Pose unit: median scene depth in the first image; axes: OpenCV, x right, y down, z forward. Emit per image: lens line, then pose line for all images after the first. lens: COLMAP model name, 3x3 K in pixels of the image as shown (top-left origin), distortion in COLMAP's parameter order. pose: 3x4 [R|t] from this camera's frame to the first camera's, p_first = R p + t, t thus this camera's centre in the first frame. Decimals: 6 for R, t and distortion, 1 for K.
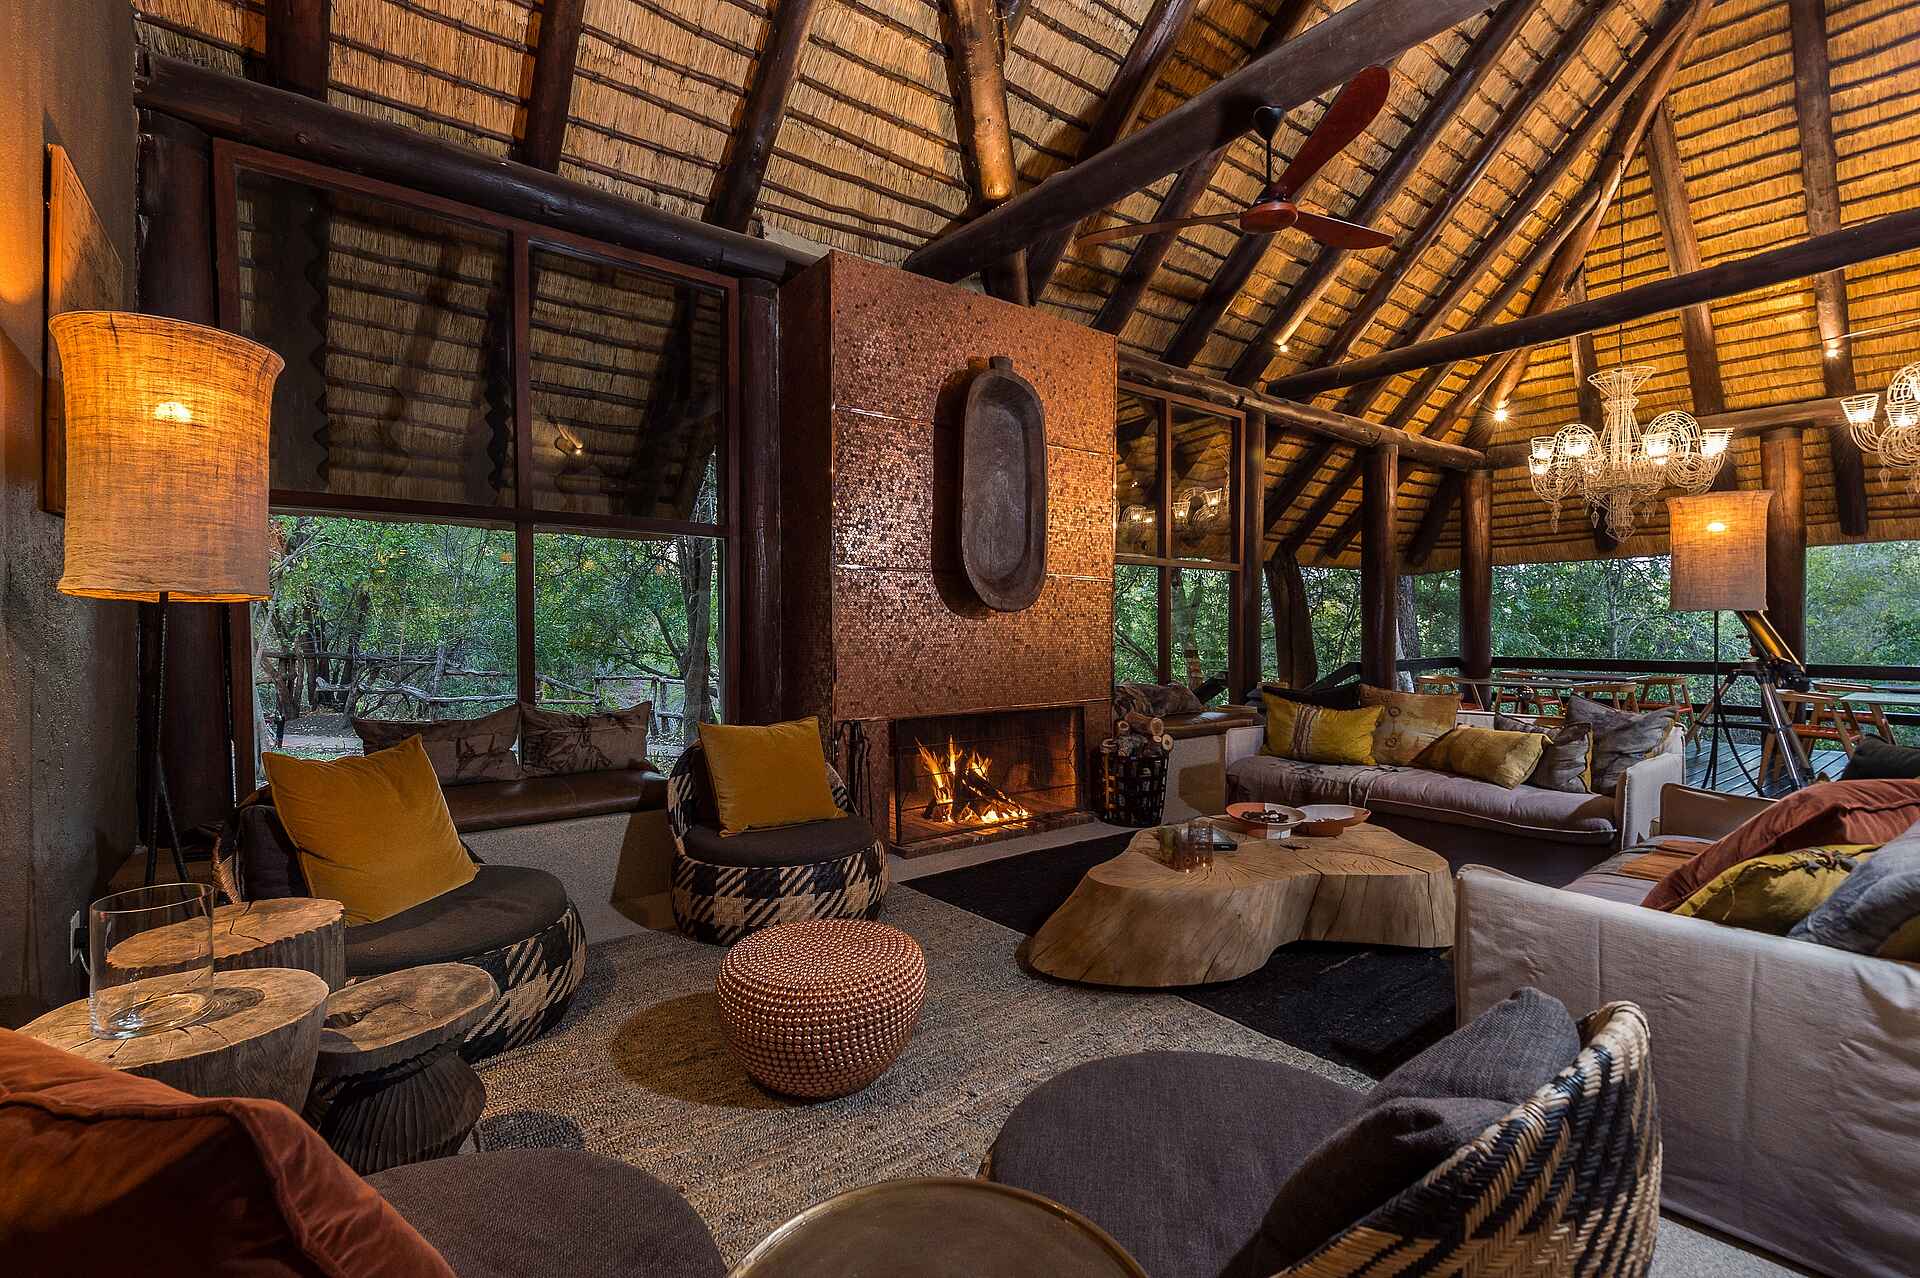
lens RADIAL K [[876.7, 0, 954.3], [0, 876.7, 640.5], [0, 0, 1]] dist [0.002211, 0.000213]
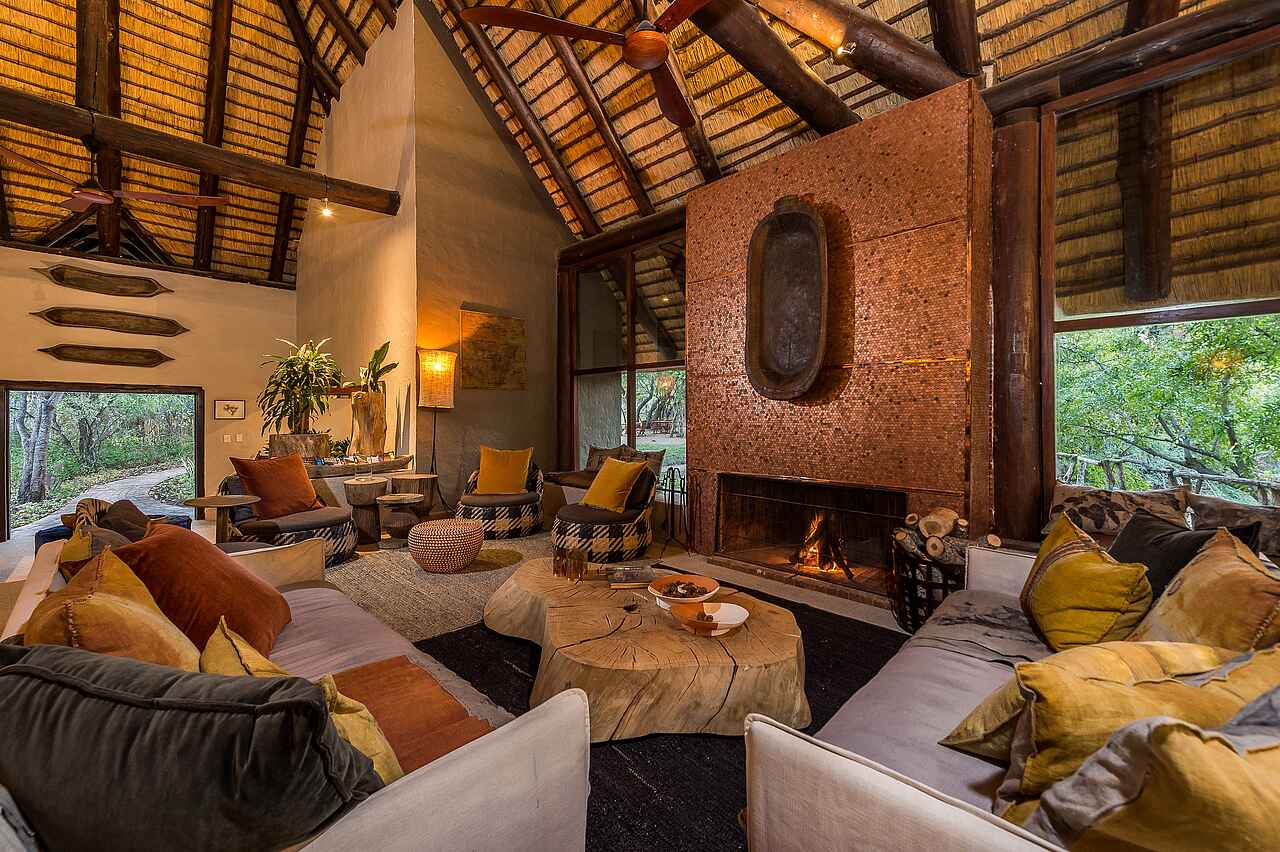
lens RADIAL K [[512.6, 0, 636.8], [0, 512.6, 416.1], [0, 0, 1]] dist [0.000107, 0.000003]
pose [[0.108636, 0.010710, -0.994024, 0.790310], [-0.002375, 0.999942, 0.010514, -0.018715], [0.994079, 0.001219, 0.108655, 0.739562]]
